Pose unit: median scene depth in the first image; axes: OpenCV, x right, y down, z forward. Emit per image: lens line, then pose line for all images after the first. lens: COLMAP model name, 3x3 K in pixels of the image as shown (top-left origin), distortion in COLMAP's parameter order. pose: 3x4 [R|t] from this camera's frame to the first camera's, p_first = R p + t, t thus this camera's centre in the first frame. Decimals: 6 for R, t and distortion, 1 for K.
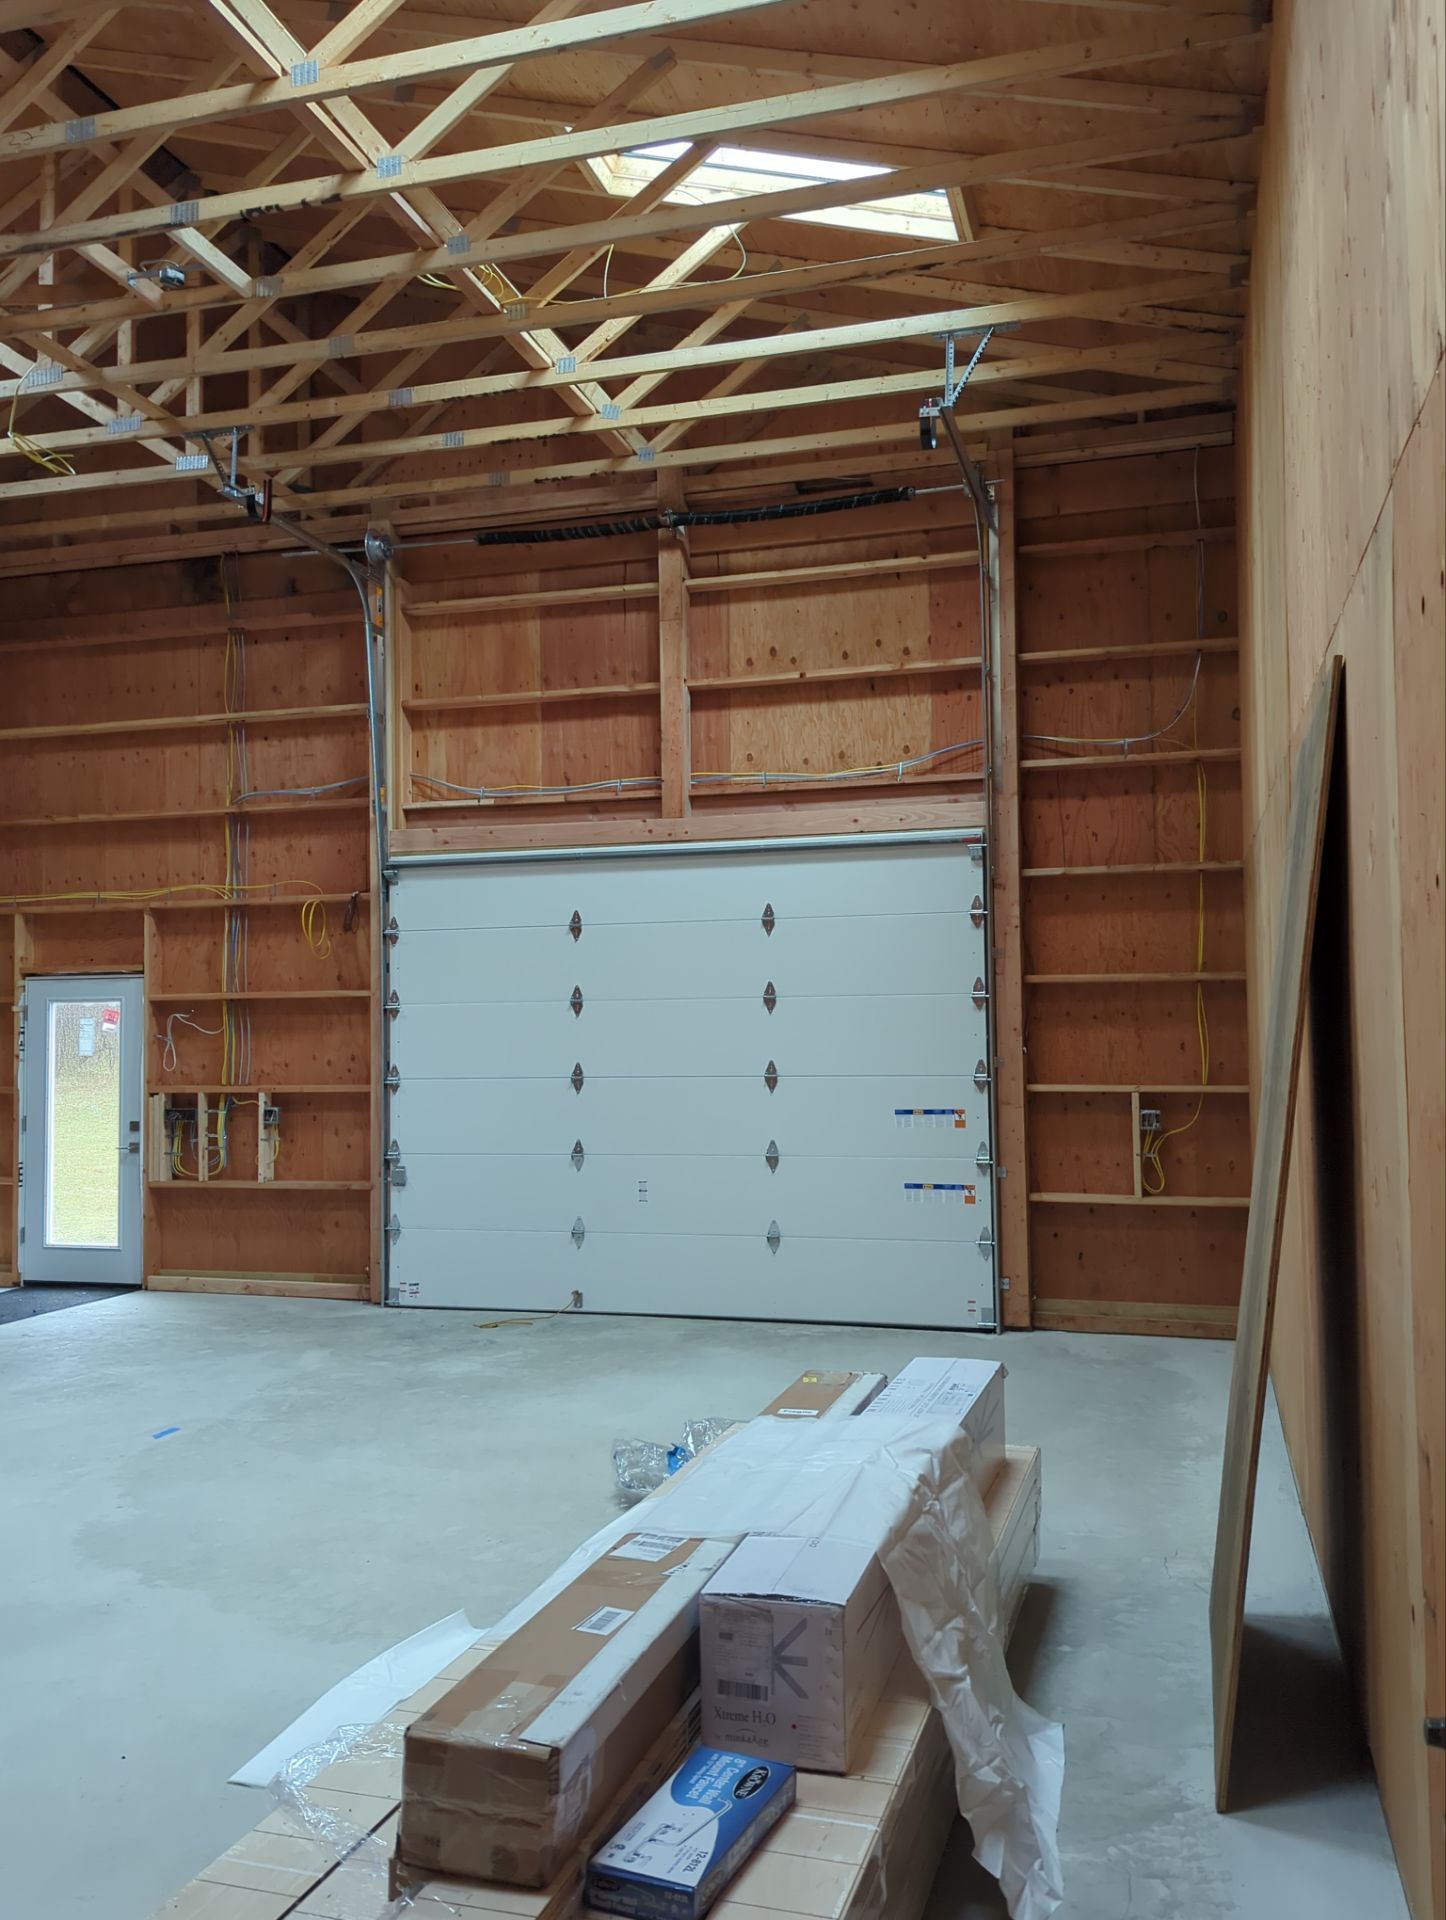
lens RADIAL K [[1564.9, 0, 730.3], [0, 1564.9, 963.4], [0, 0, 1]] dist [0.076059, -0.076063]
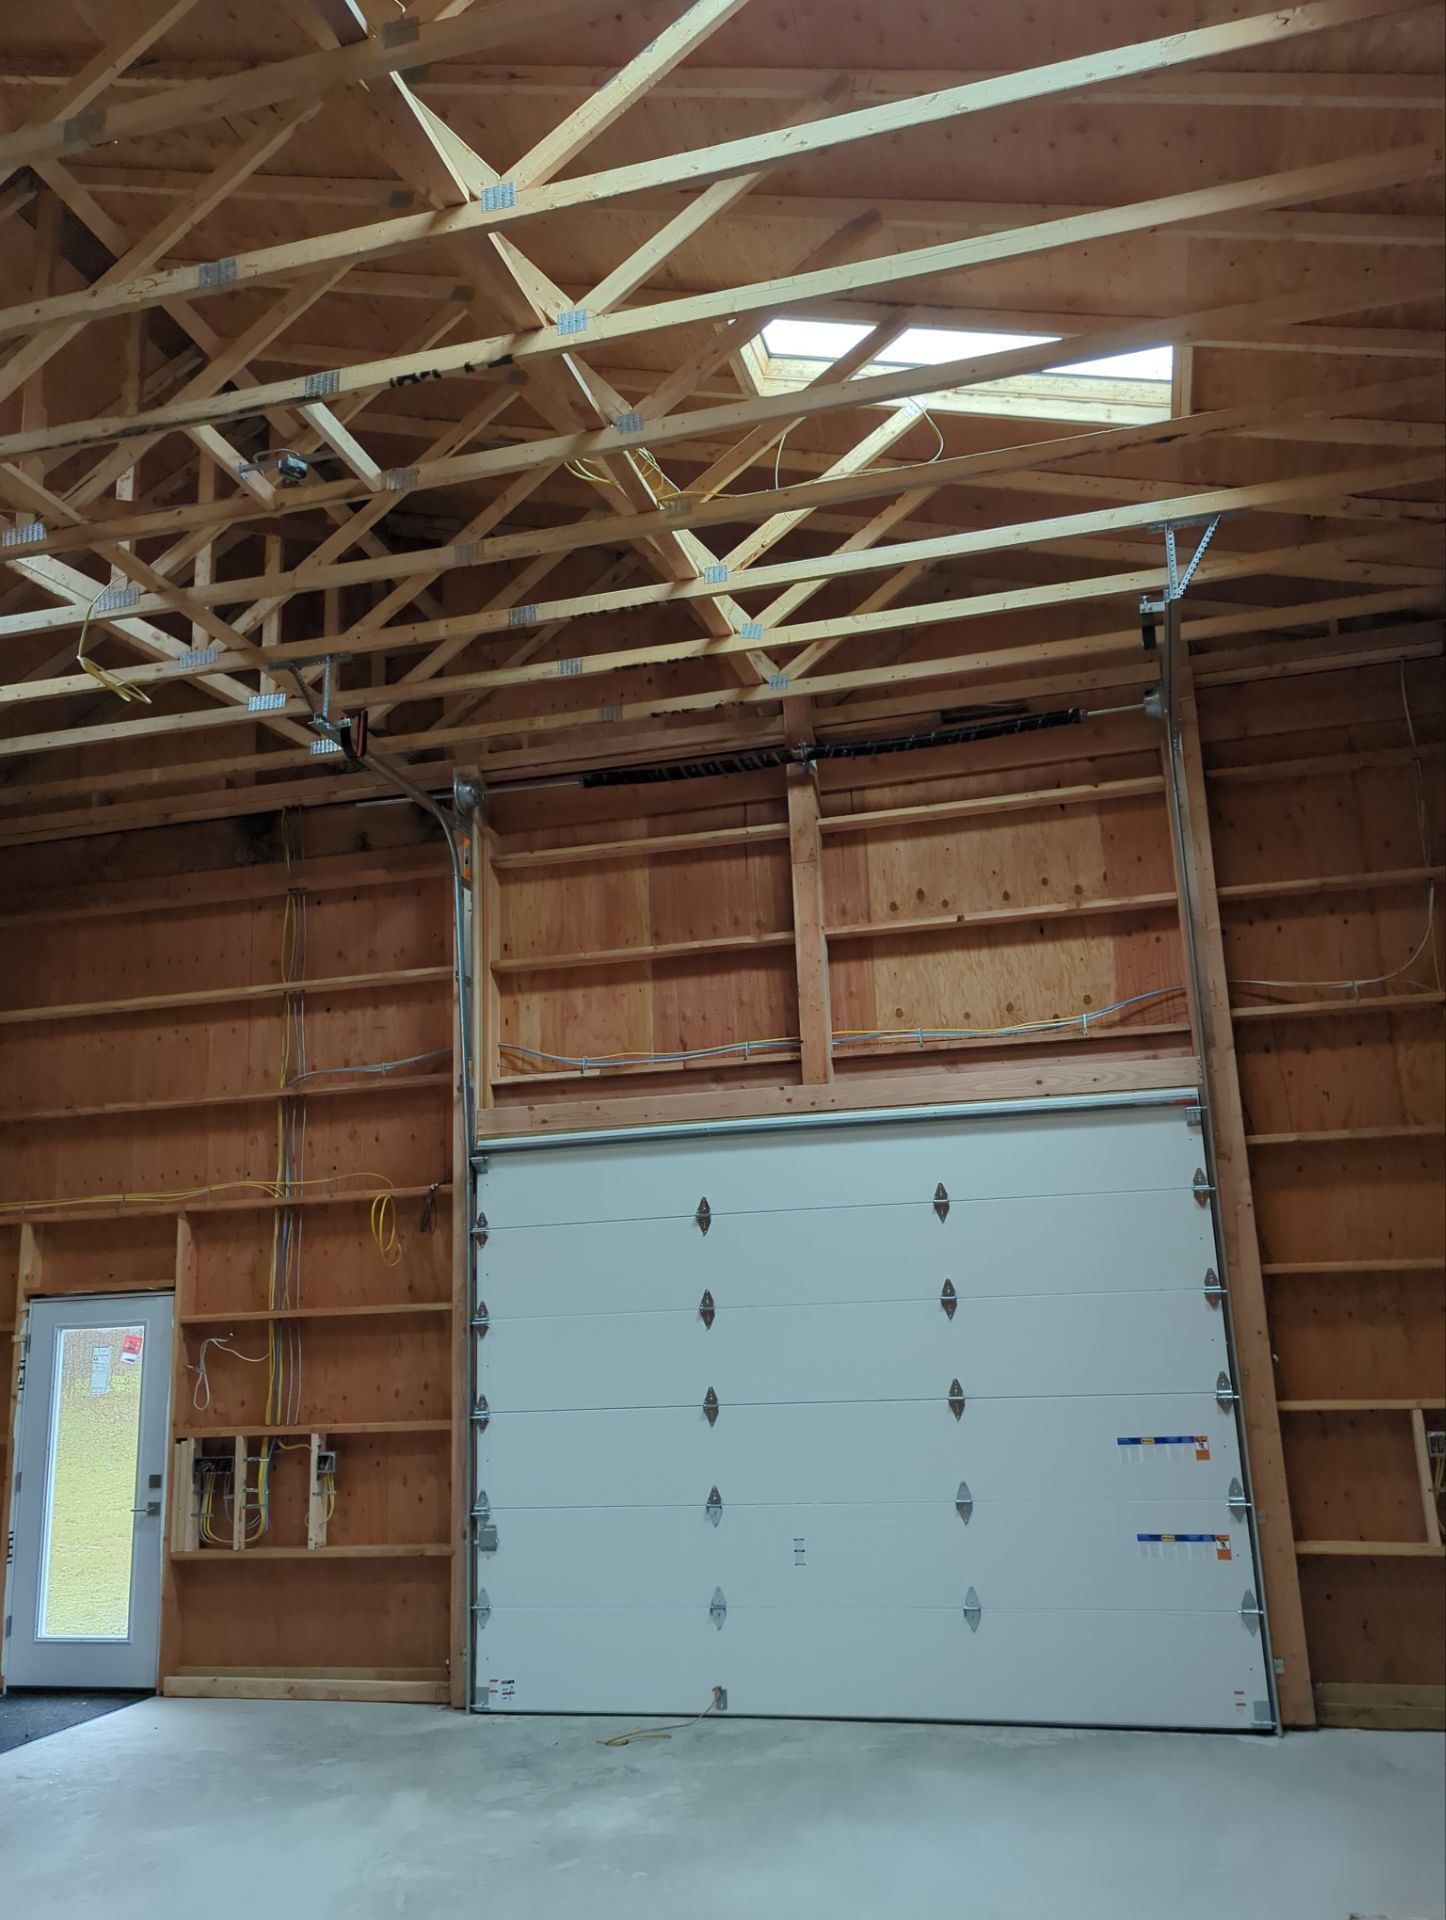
lens RADIAL K [[1564.9, 0, 730.9], [0, 1564.9, 960.4], [0, 0, 1]] dist [0.076059, -0.076063]
pose [[0.999397, -0.022663, 0.026319, -0.105787], [0.027085, 0.982909, -0.182091, -0.005652], [-0.021742, 0.182694, 0.982929, 0.150635]]
